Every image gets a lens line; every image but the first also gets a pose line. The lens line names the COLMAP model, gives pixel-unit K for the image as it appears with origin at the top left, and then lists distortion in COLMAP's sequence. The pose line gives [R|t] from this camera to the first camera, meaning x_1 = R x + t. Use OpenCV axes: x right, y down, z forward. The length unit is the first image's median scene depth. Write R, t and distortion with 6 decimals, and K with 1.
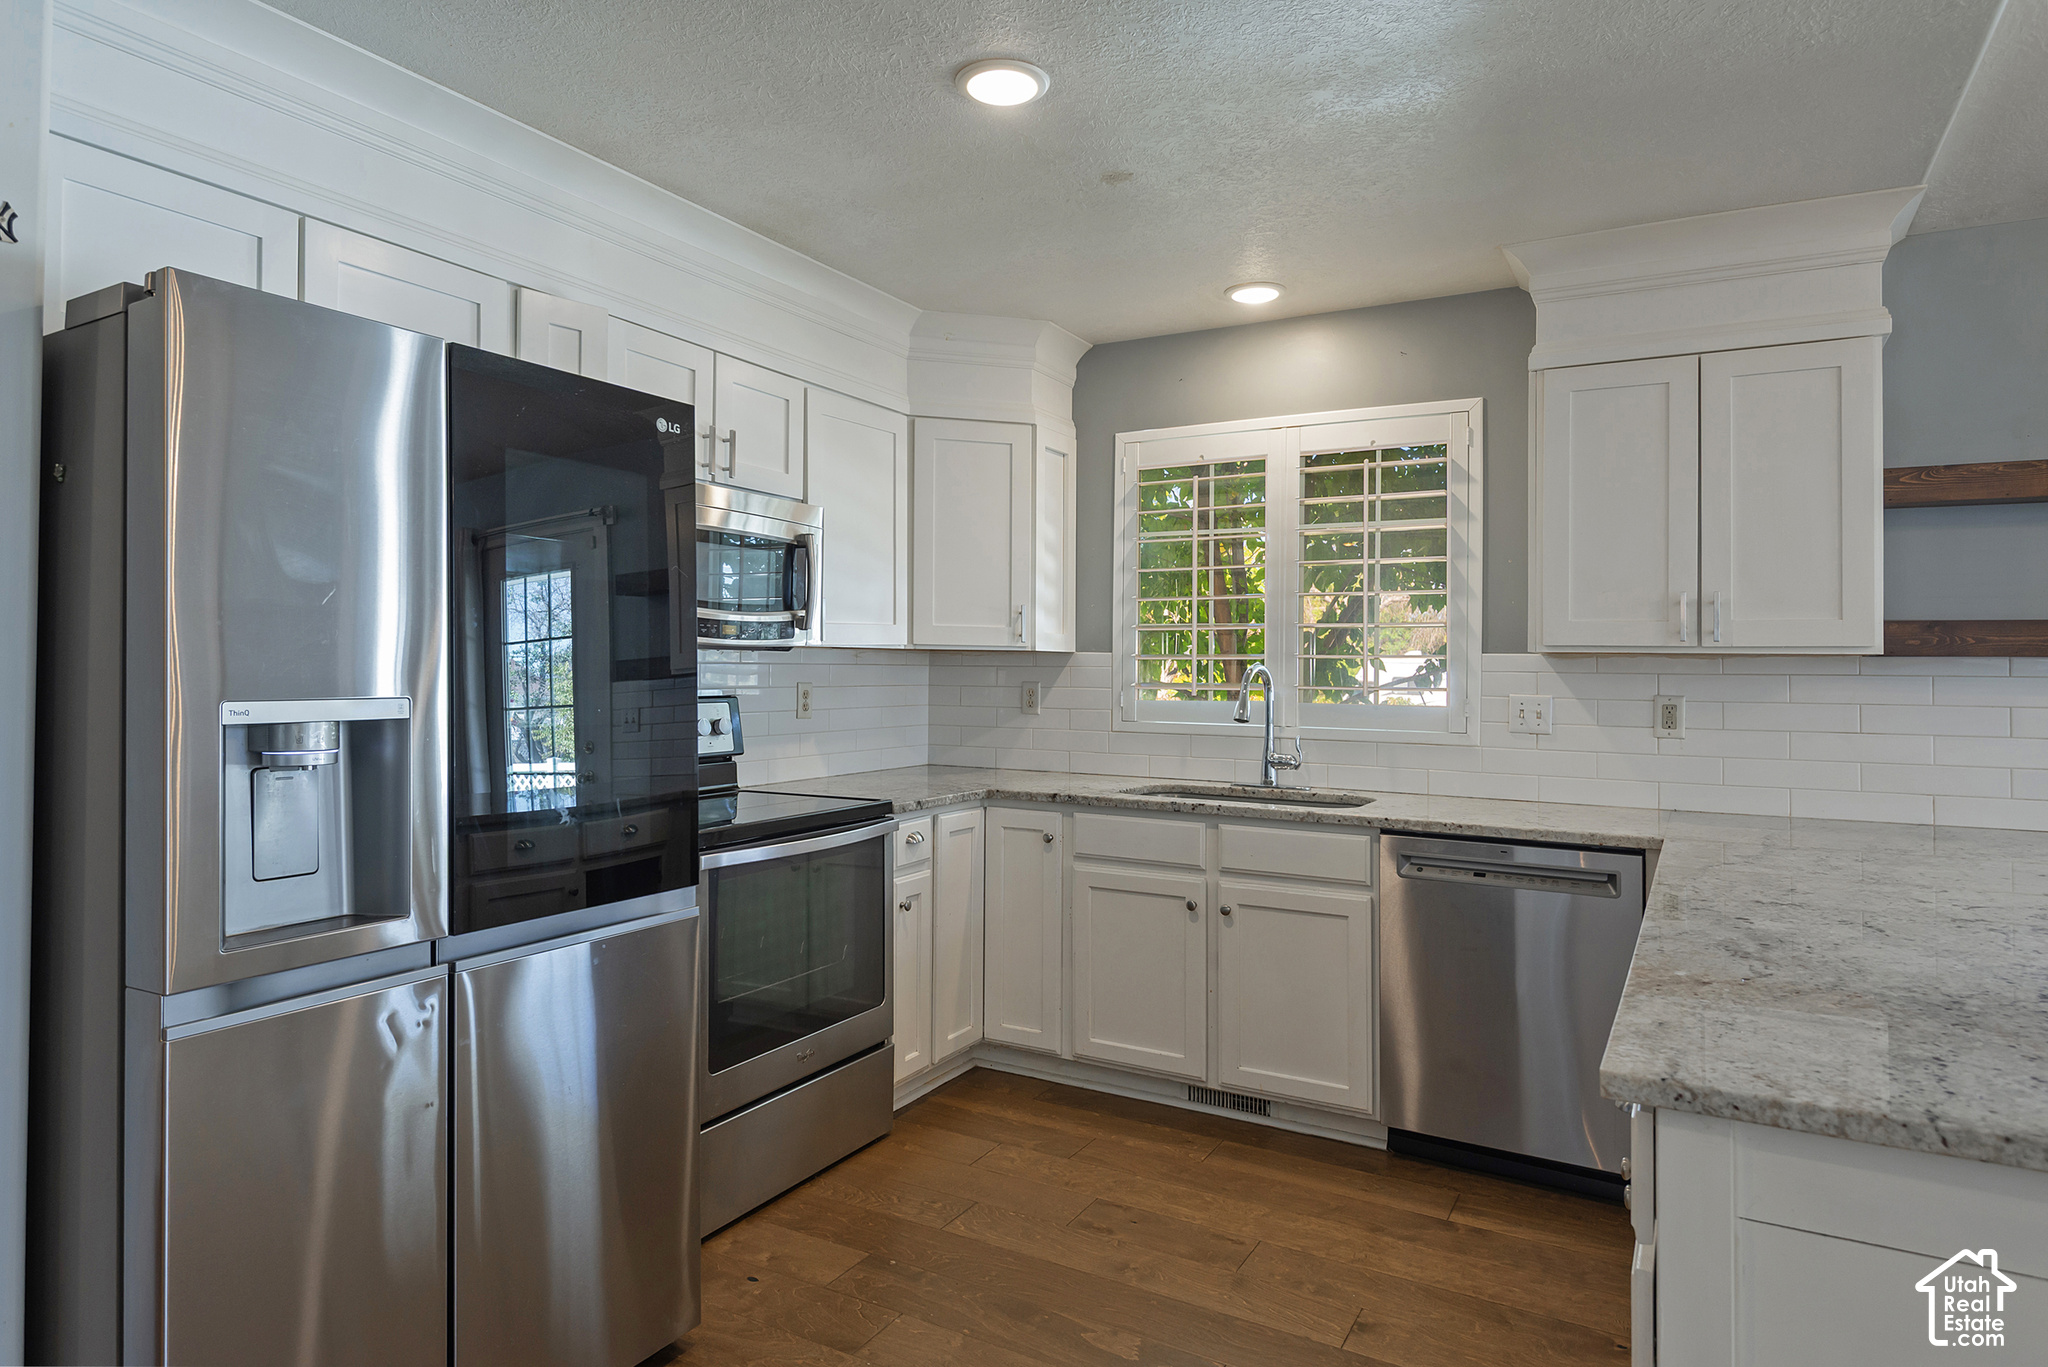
lens RADIAL K [[1168.1, 0, 946.6], [0, 1168.1, 655.9], [0, 0, 1]] dist [-0.000707, -0.000150]
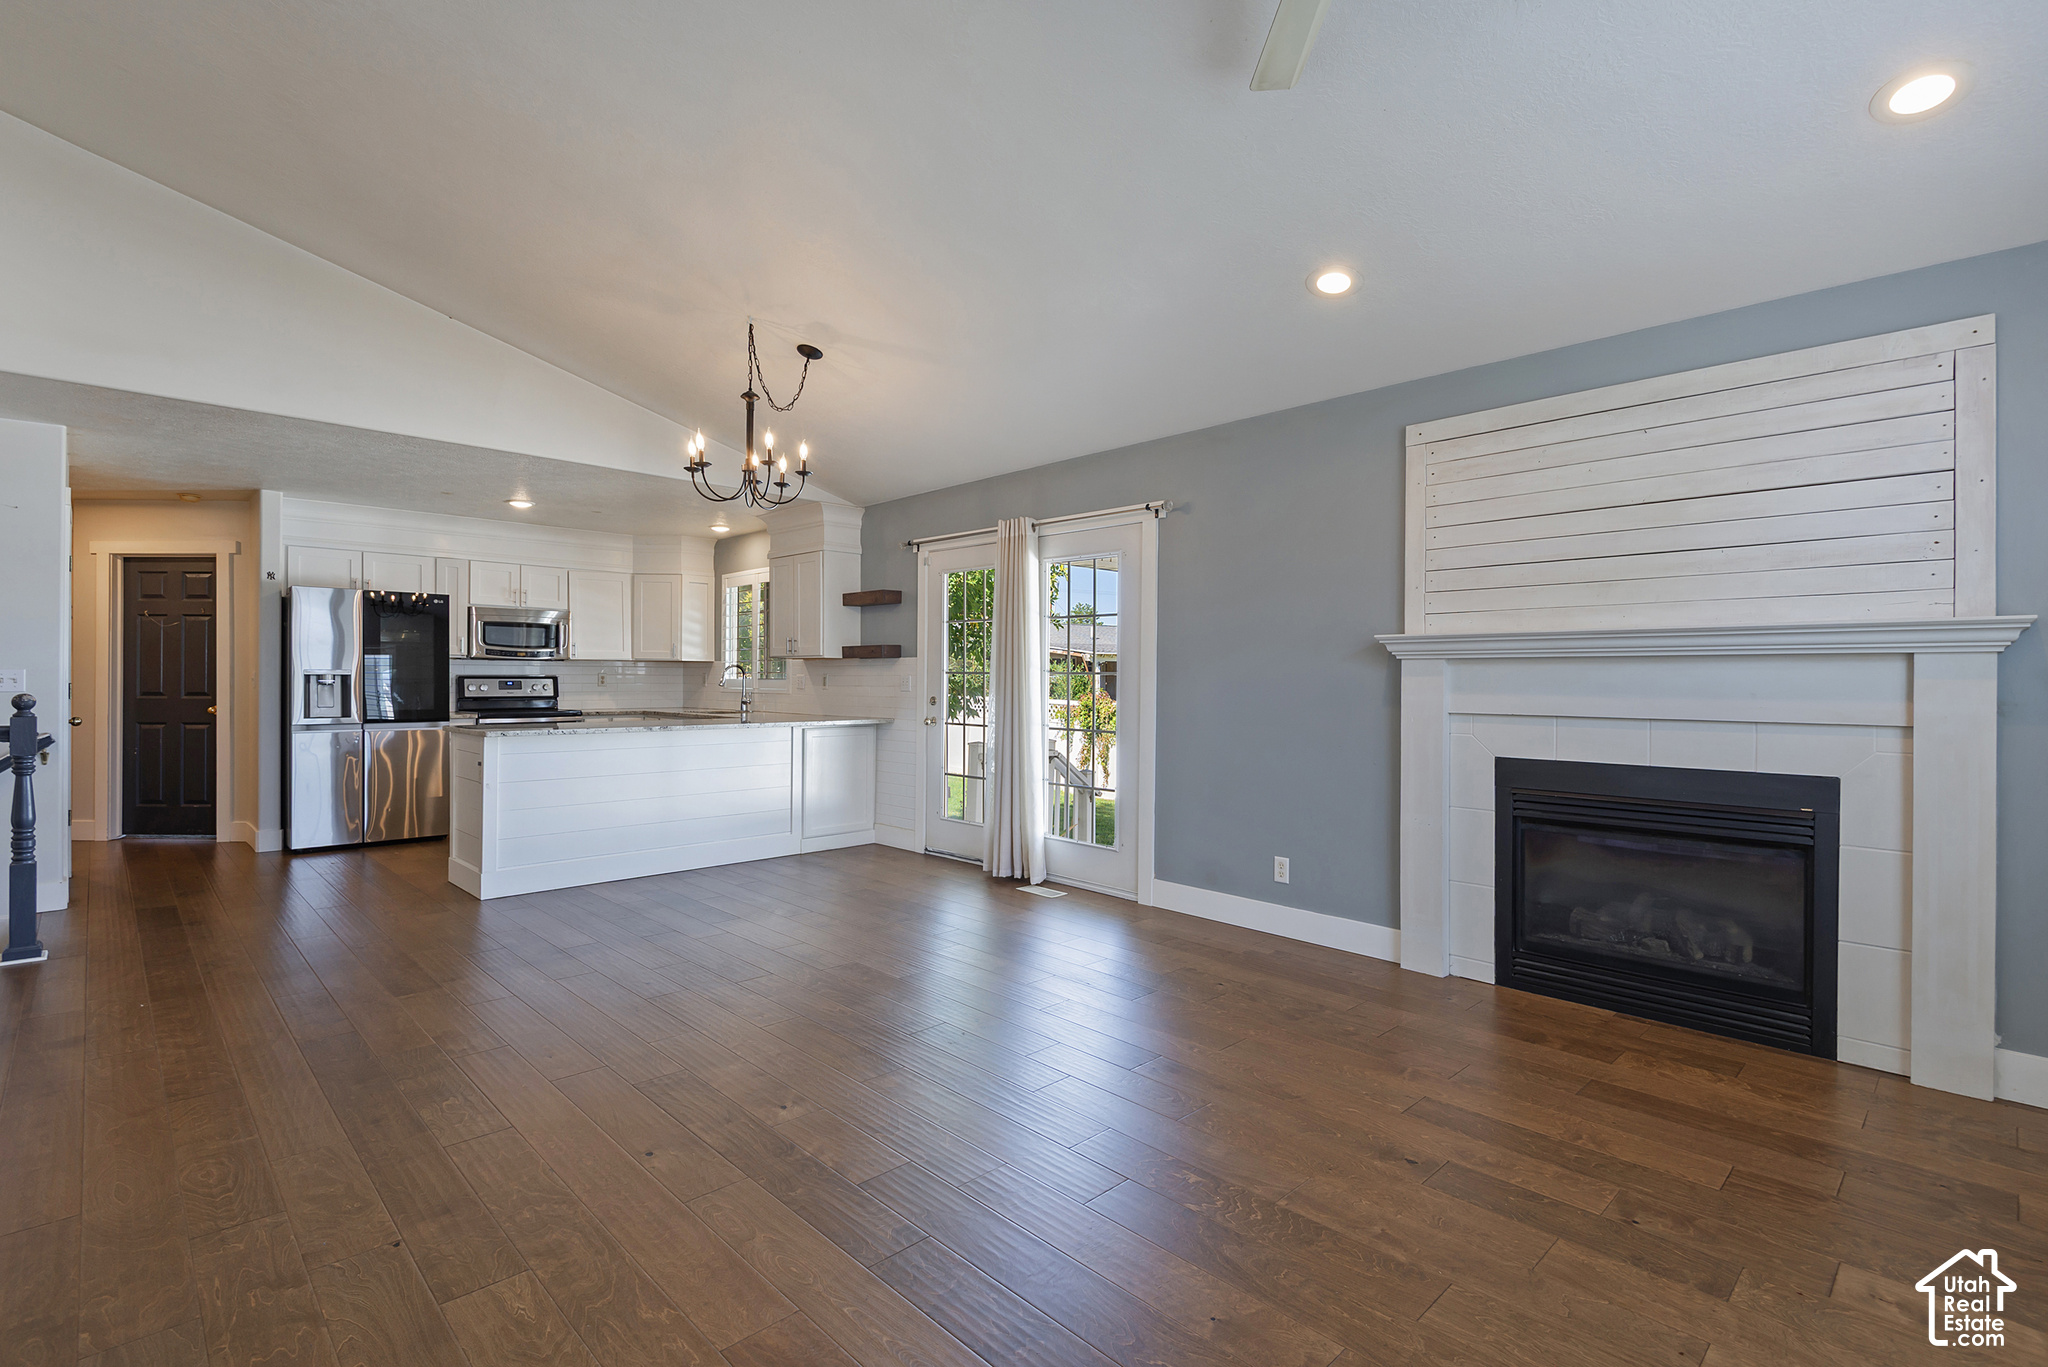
lens RADIAL K [[973.8, 0, 1035.7], [0, 973.8, 681.2], [0, 0, 1]] dist [0.027907, -0.019833]
pose [[0.960946, -0.003670, -0.276713, 1.613852], [0.005385, 0.999971, 0.005439, 0.037662], [0.276685, -0.006717, 0.960937, -0.989271]]
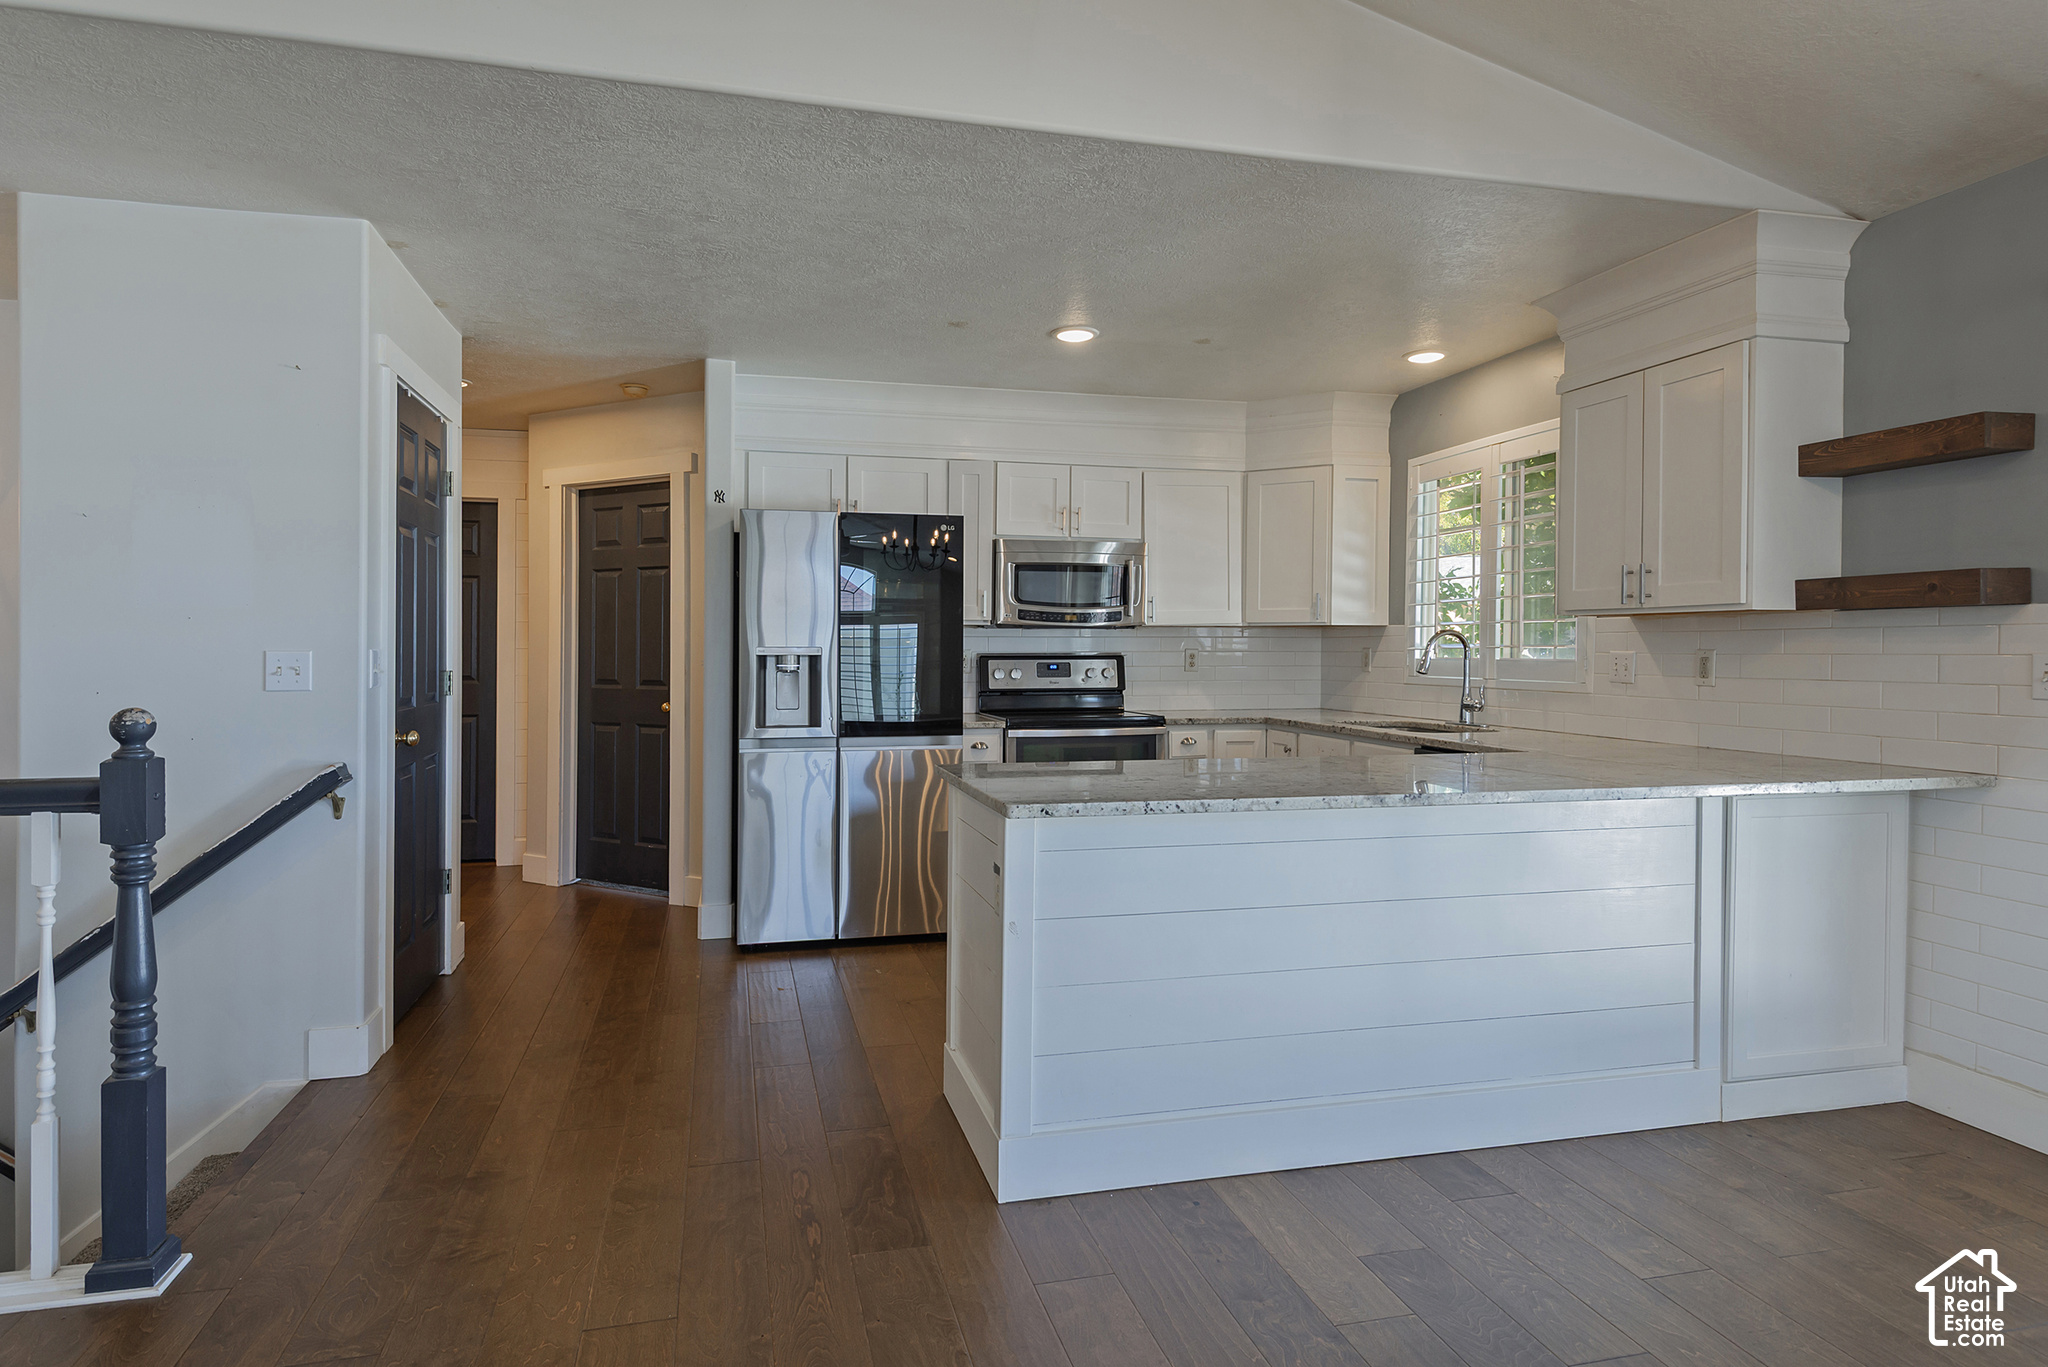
lens RADIAL K [[1136.0, 0, 1012.4], [0, 1136.0, 656.2], [0, 0, 1]] dist [0.002412, -0.000435]
pose [[0.693674, -0.003845, -0.720279, 0.892916], [0.010084, 0.999940, 0.004373, 0.026021], [0.720218, -0.010297, 0.693671, -0.261001]]
